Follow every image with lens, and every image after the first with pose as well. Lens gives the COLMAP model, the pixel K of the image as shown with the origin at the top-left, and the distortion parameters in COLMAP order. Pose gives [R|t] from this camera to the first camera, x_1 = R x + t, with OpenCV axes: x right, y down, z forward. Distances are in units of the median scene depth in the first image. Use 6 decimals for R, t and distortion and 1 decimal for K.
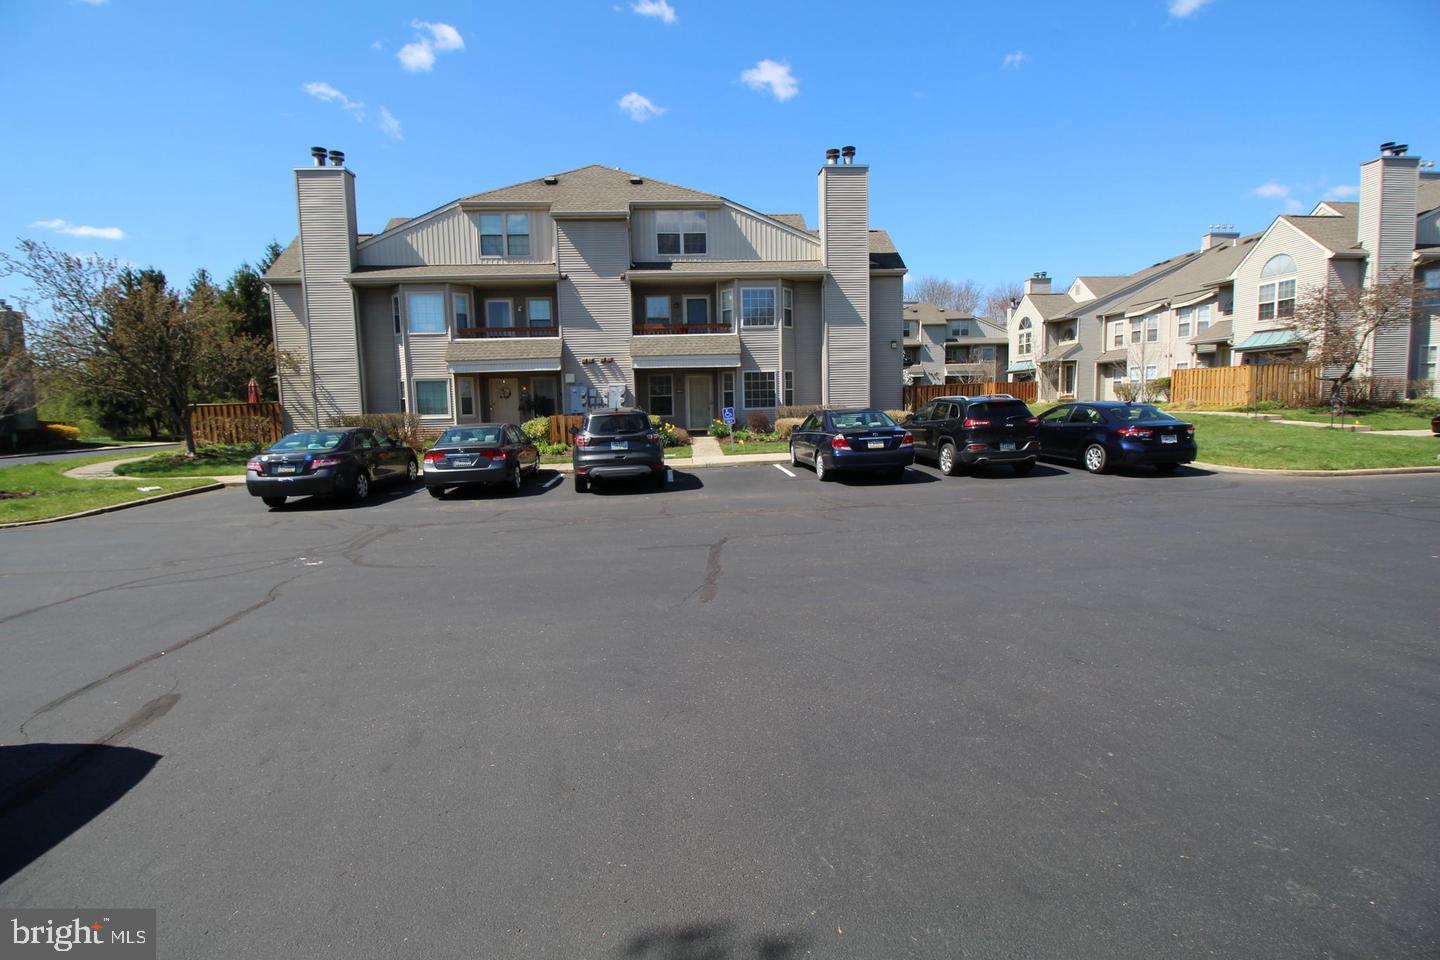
lens RADIAL K [[665.2, 0, 714.9], [0, 665.2, 475.5], [0, 0, 1]] dist [-0.000661, -0.012105]
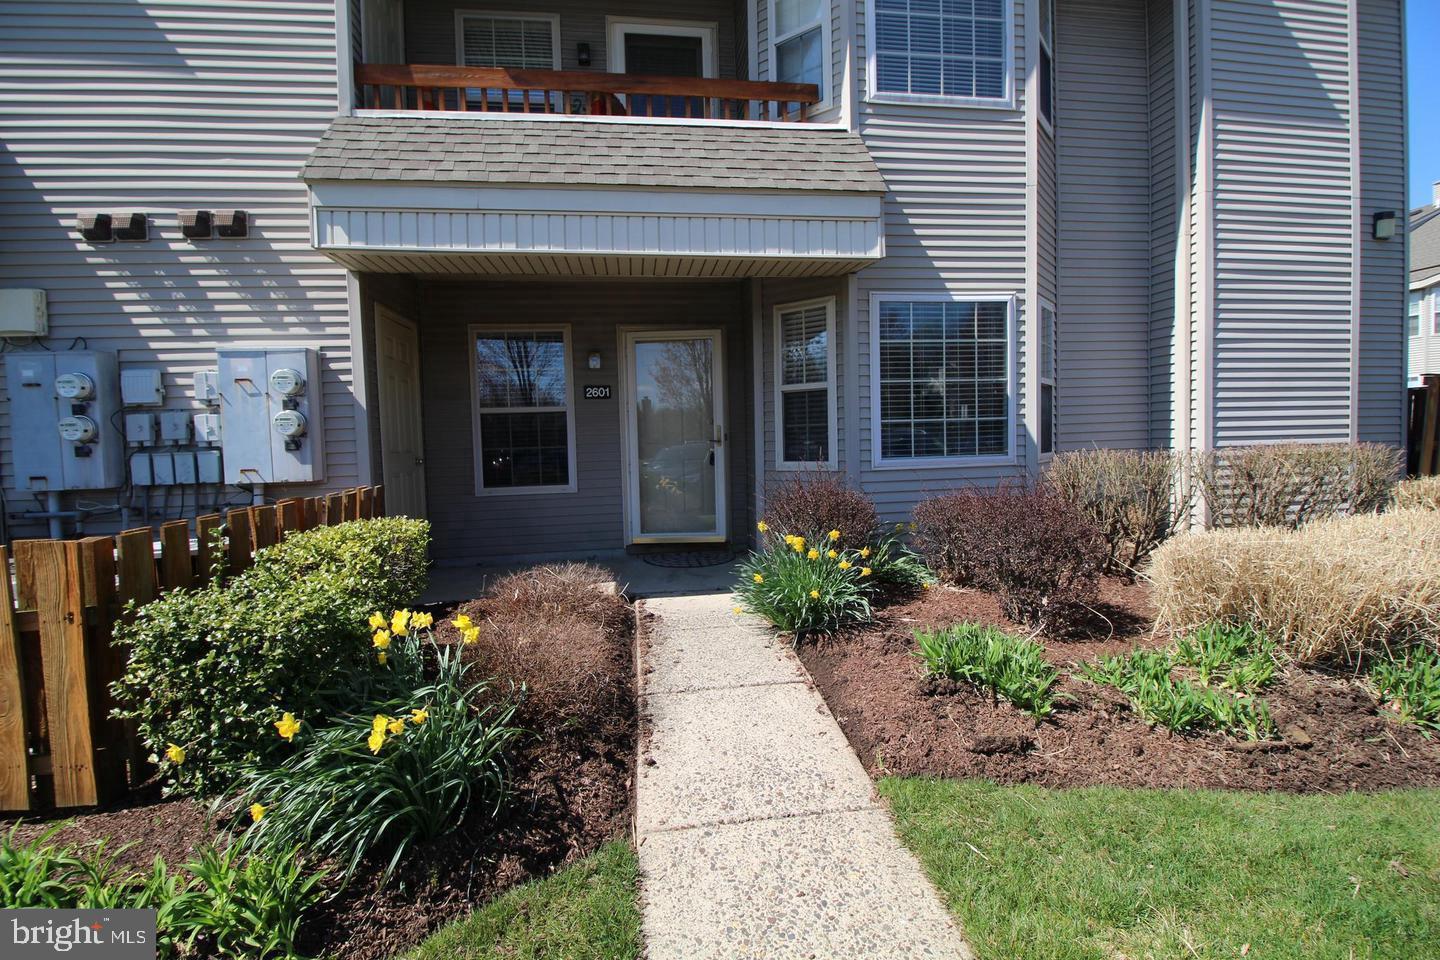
lens RADIAL K [[665.2, 0, 714.9], [0, 665.2, 475.5], [0, 0, 1]] dist [-0.000661, -0.012105]
pose [[0.997952, -0.004887, 0.063785, -0.025821], [0.008669, 0.998212, -0.059144, -0.084512], [-0.063382, 0.059576, 0.996210, 0.792642]]
